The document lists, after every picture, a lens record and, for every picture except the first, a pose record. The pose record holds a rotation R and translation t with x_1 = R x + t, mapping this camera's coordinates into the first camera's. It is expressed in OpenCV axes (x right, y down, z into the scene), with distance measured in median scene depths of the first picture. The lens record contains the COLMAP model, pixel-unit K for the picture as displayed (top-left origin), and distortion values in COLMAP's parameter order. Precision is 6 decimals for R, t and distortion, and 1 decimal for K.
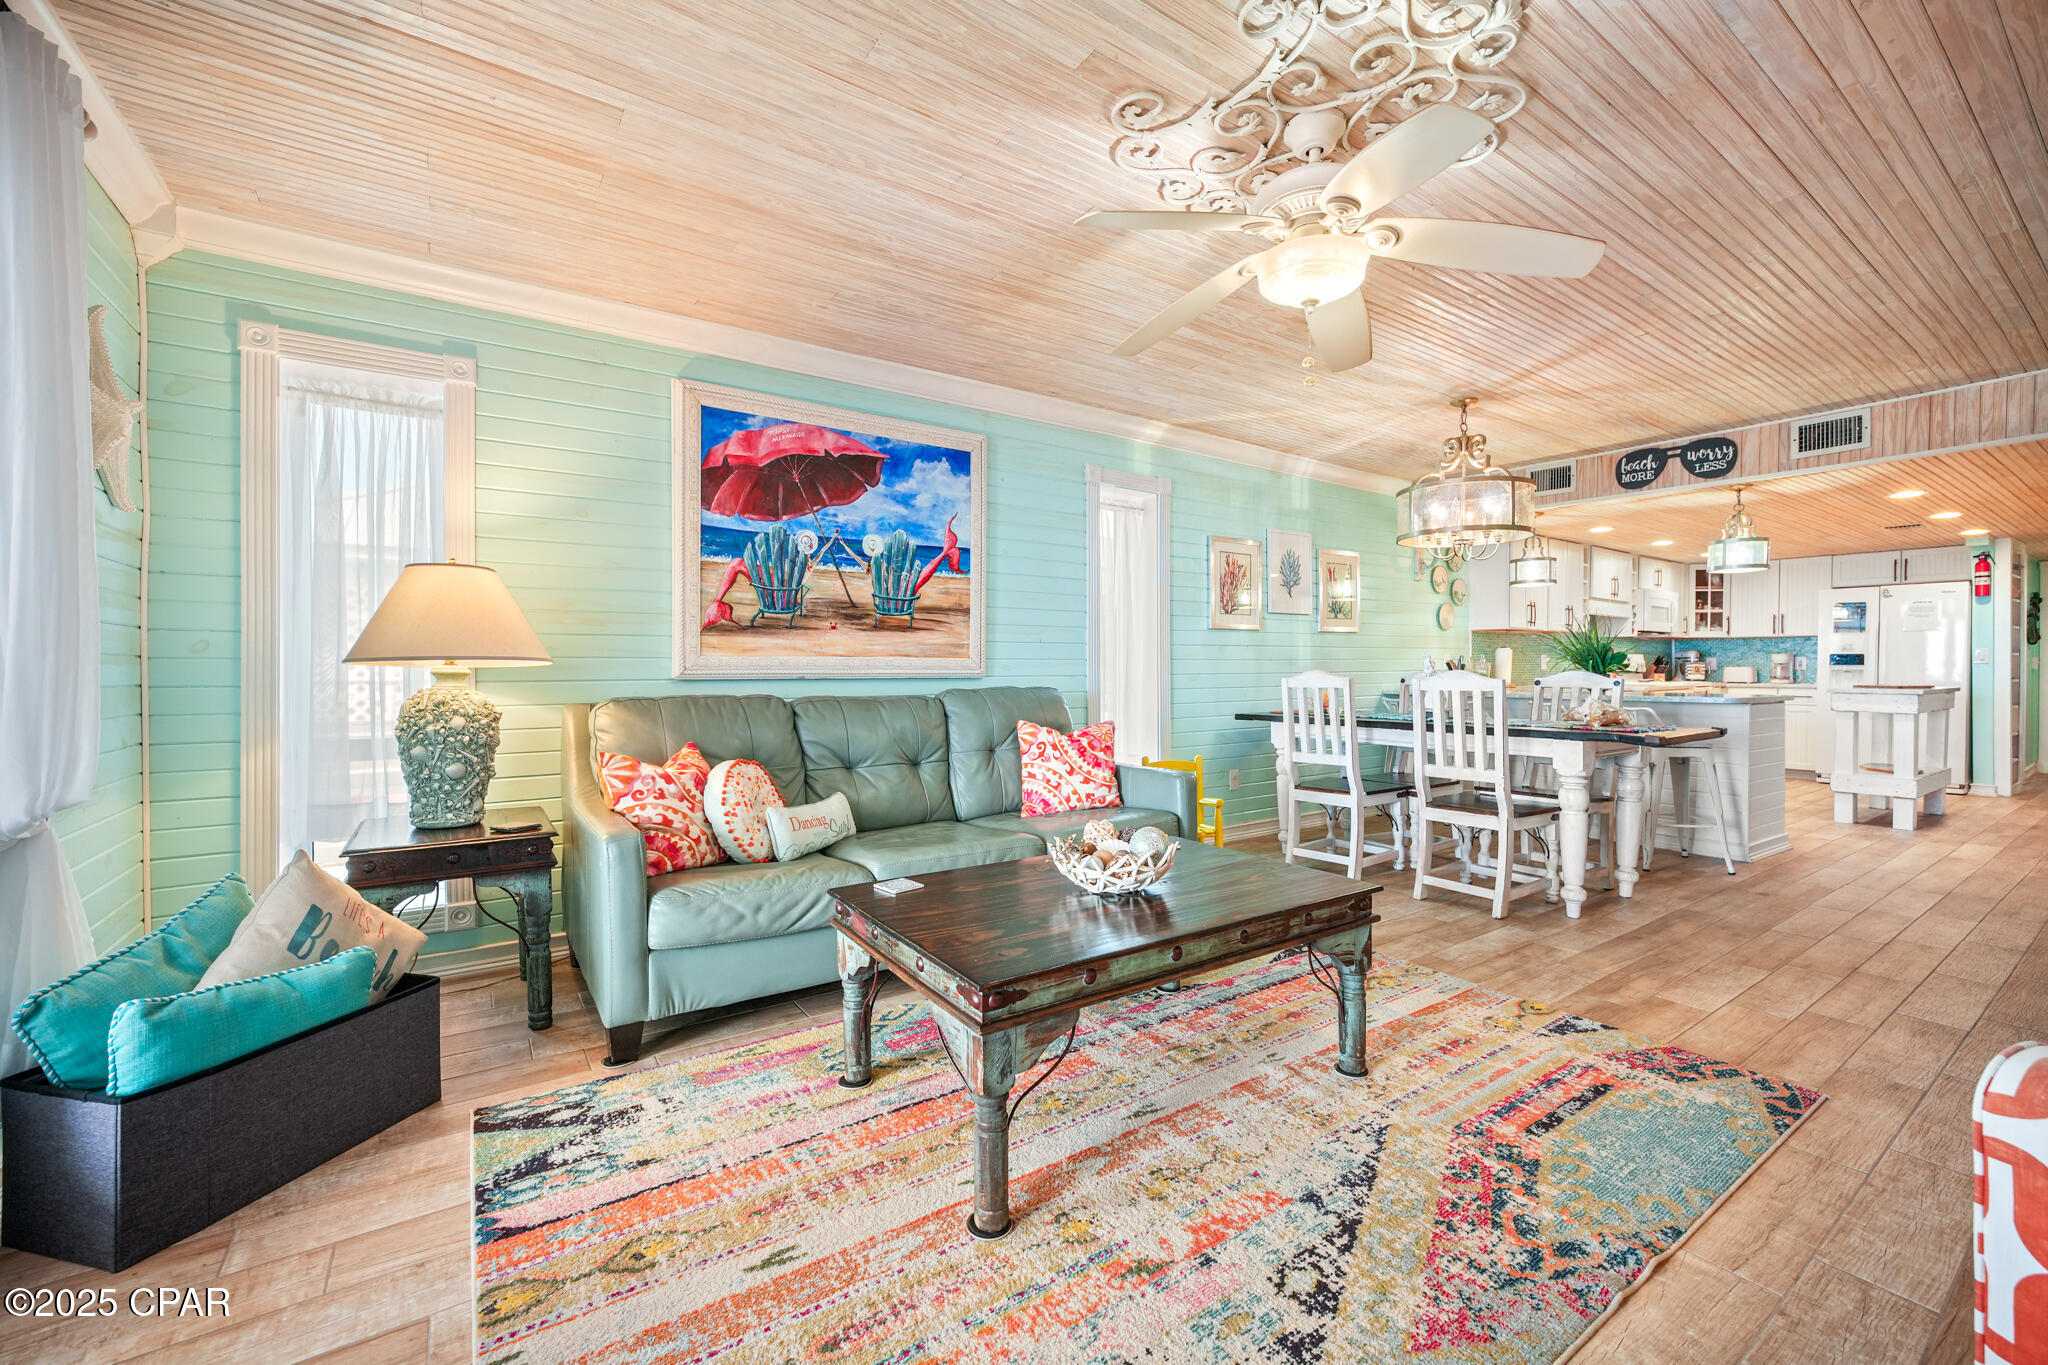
lens RADIAL K [[824.5, 0, 1019.4], [0, 824.5, 670.9], [0, 0, 1]] dist [-0.002402, 0.000779]
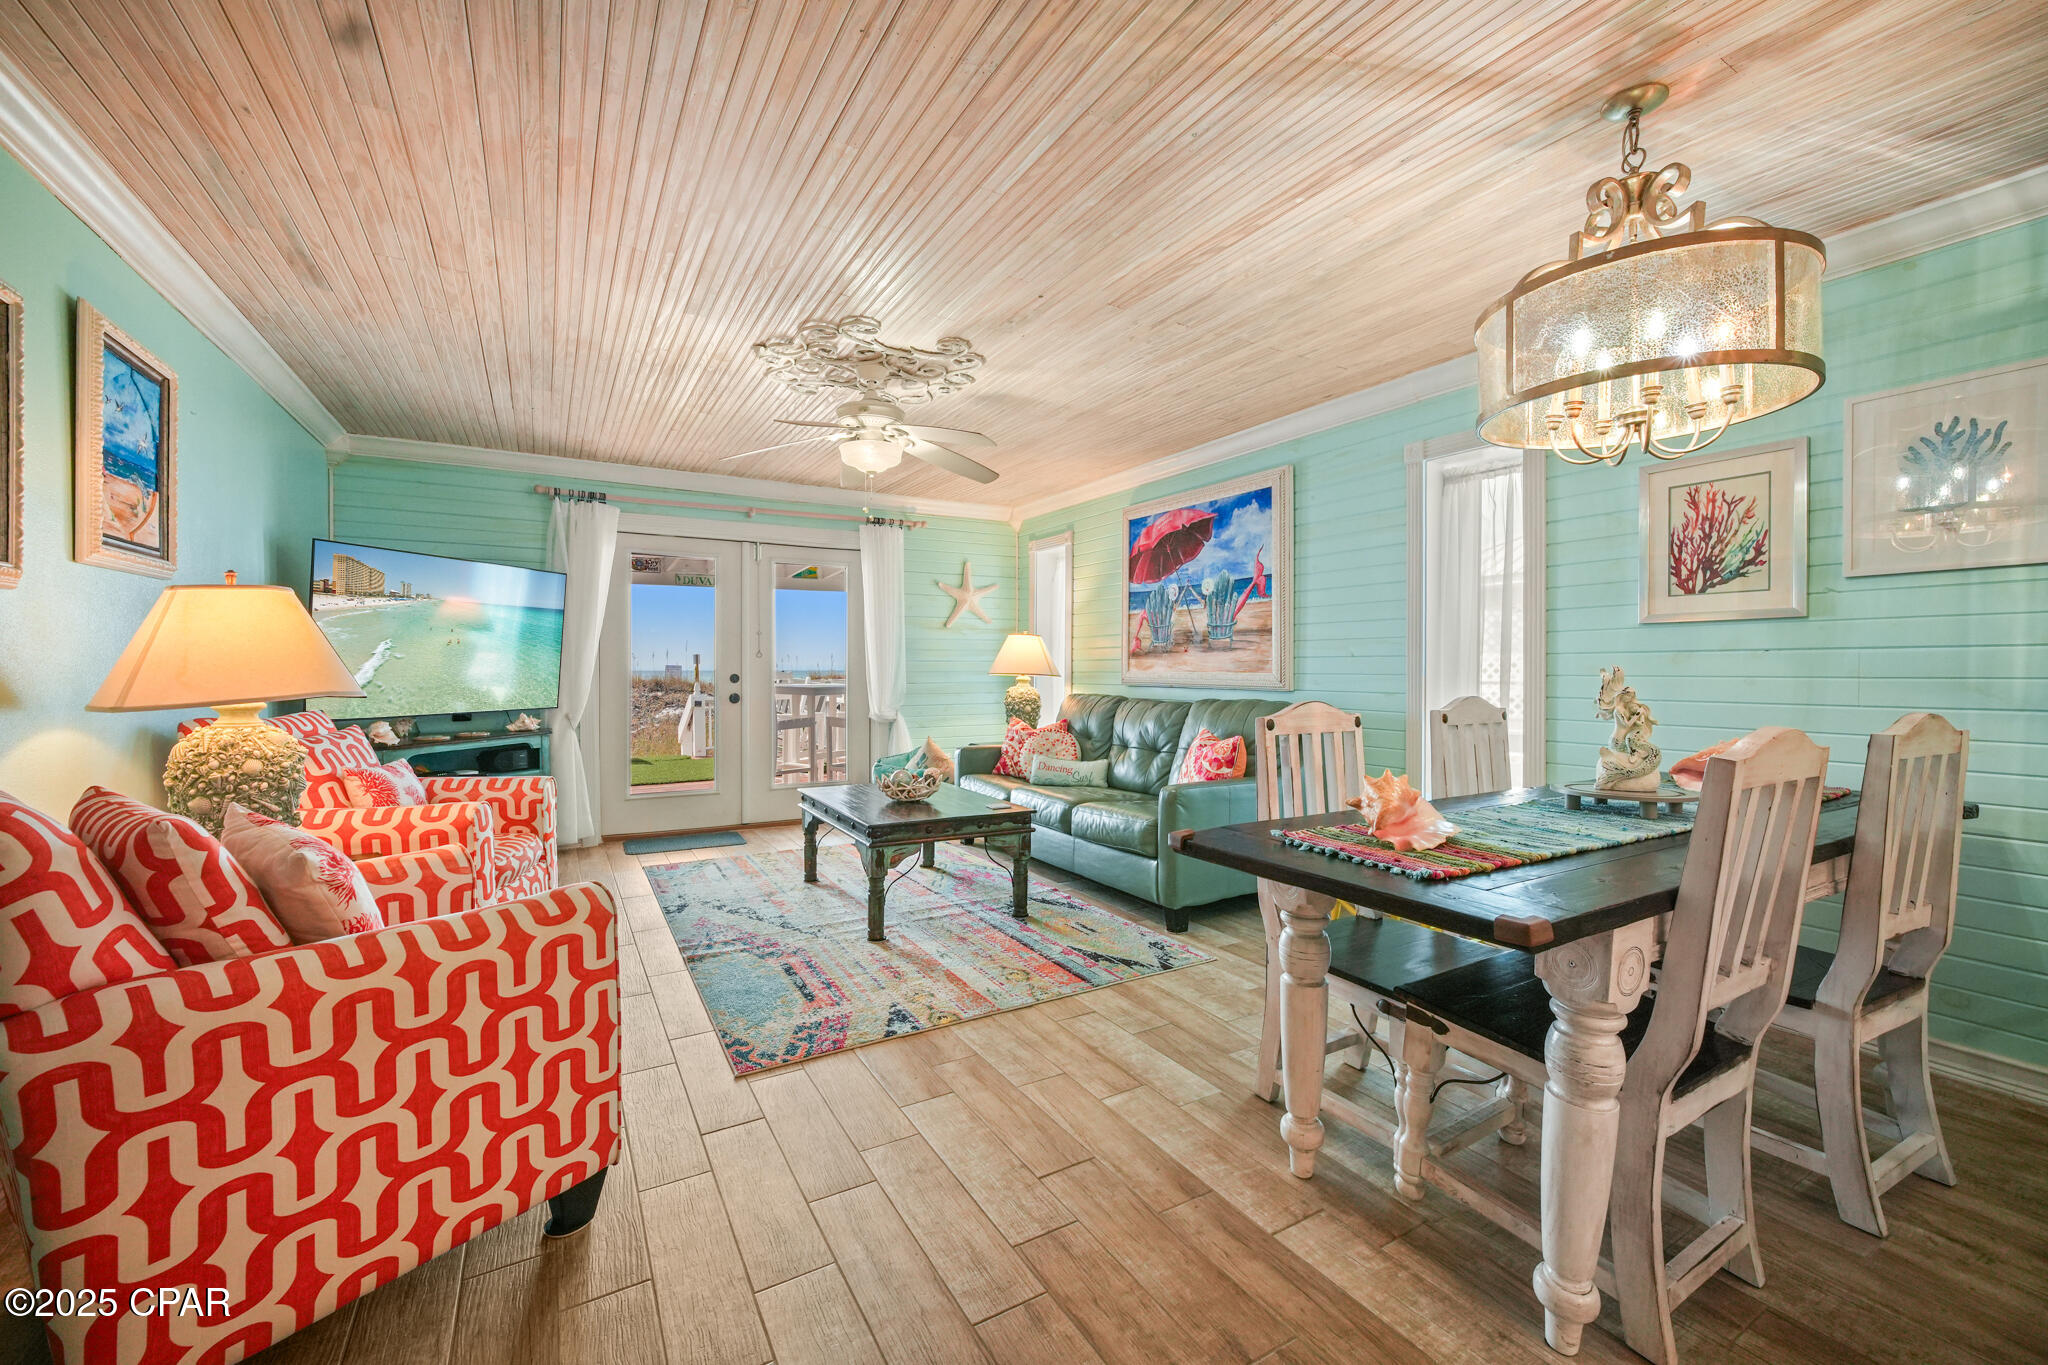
lens RADIAL K [[824.5, 0, 1037.2], [0, 824.5, 668.1], [0, 0, 1]] dist [-0.002402, 0.000779]
pose [[-0.056764, 0.005010, -0.998375, 1.166811], [-0.002985, 0.999982, 0.005188, -0.029687], [0.998383, 0.003274, -0.056748, 0.825155]]
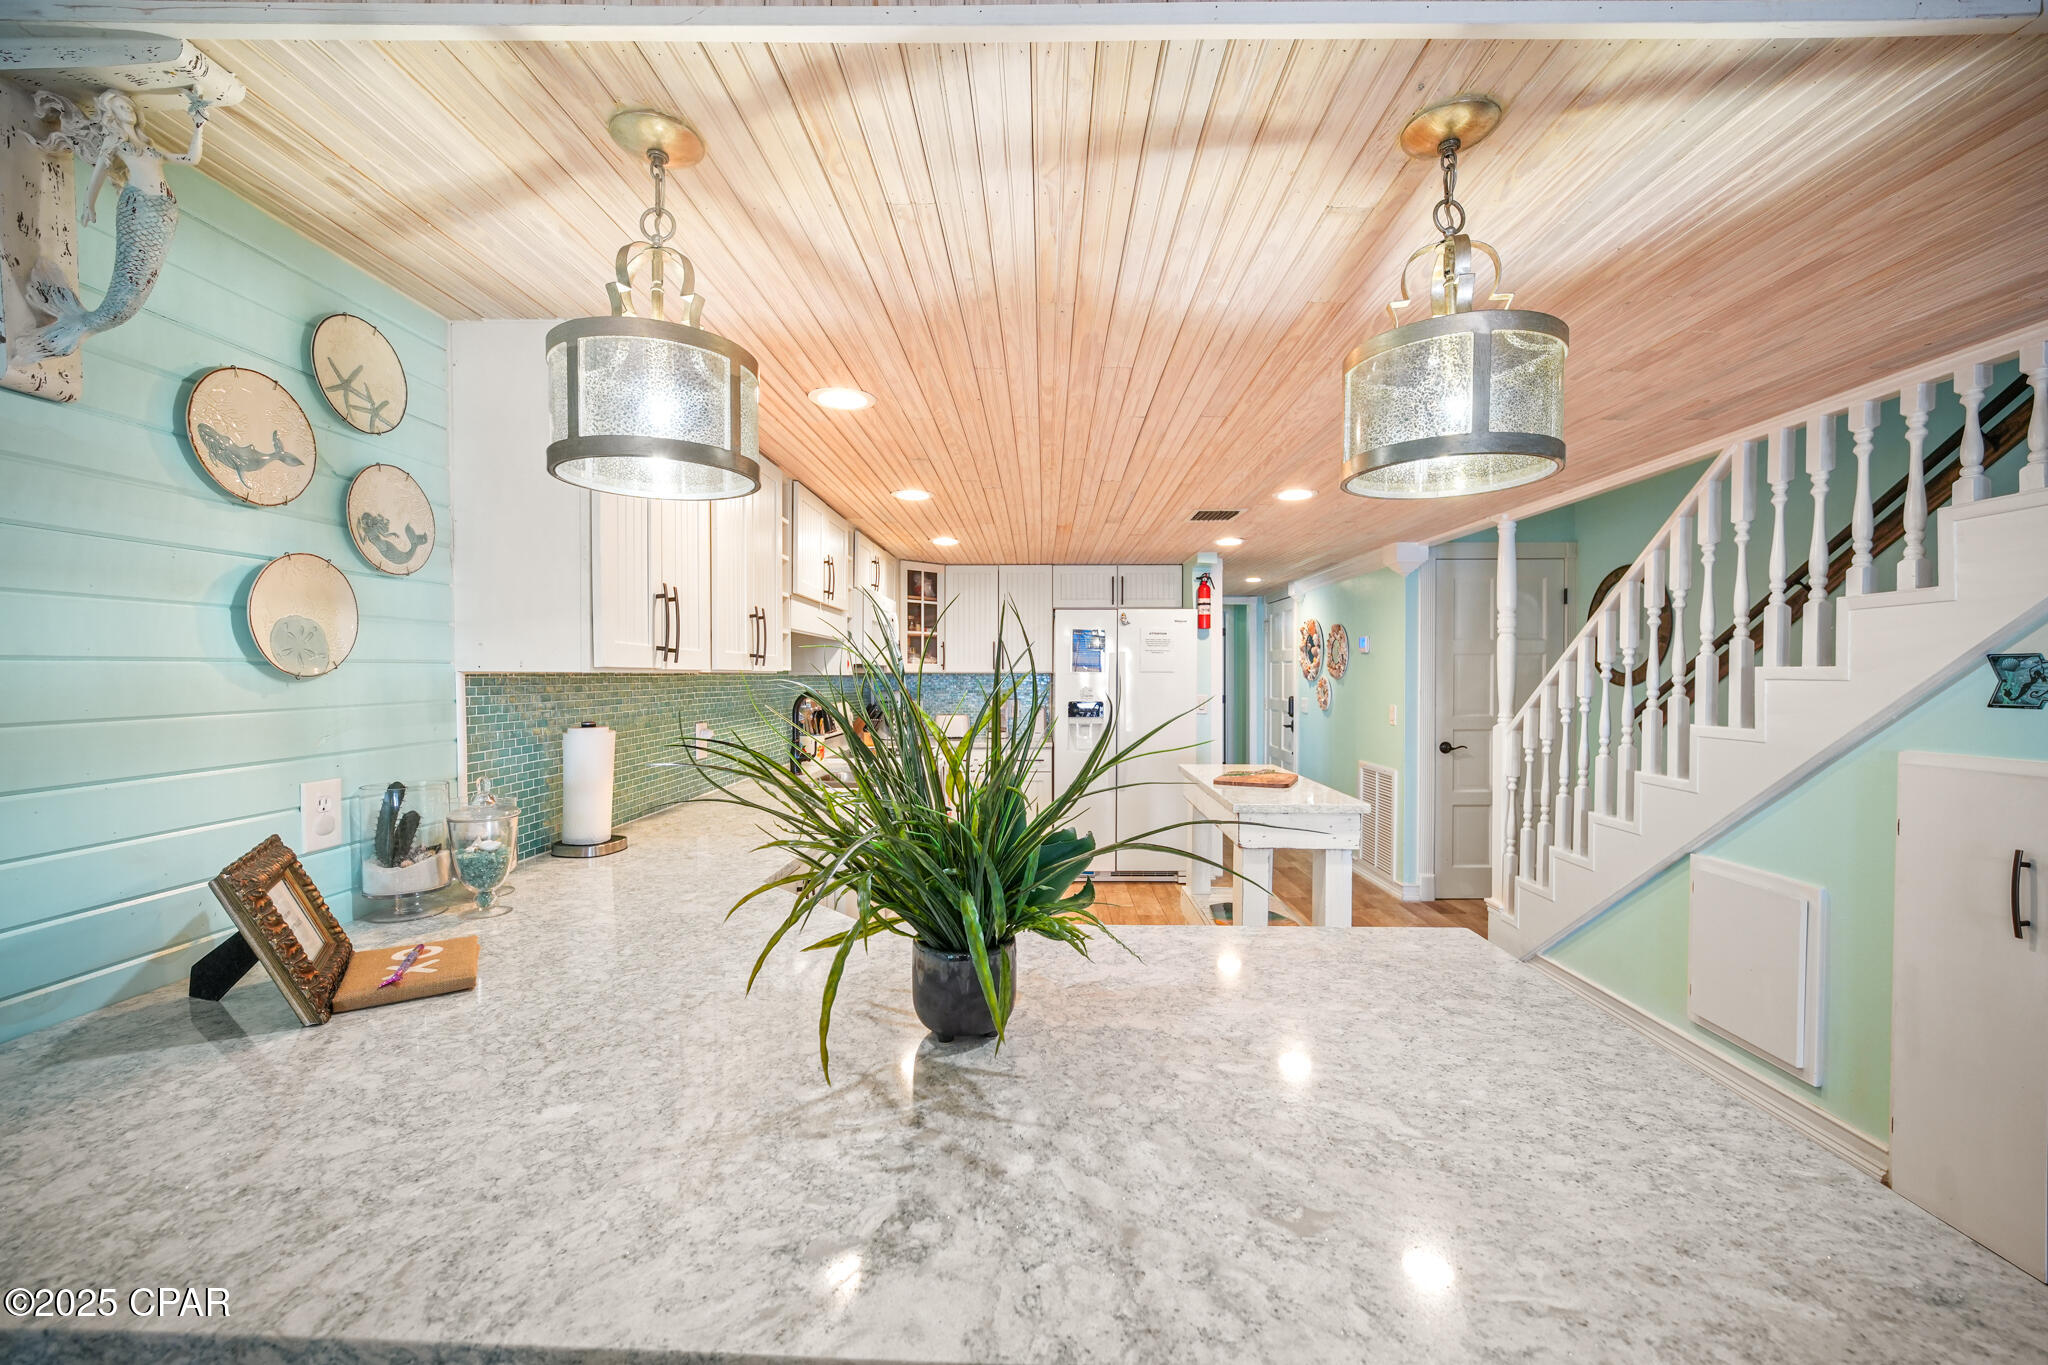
lens RADIAL K [[824.5, 0, 1028.3], [0, 824.5, 685.9], [0, 0, 1]] dist [-0.002402, 0.000779]
pose [[0.580183, -0.013165, 0.814380, 0.802603], [0.006150, 0.999912, 0.011783, -0.087668], [-0.814463, -0.001828, 0.580213, 1.270691]]
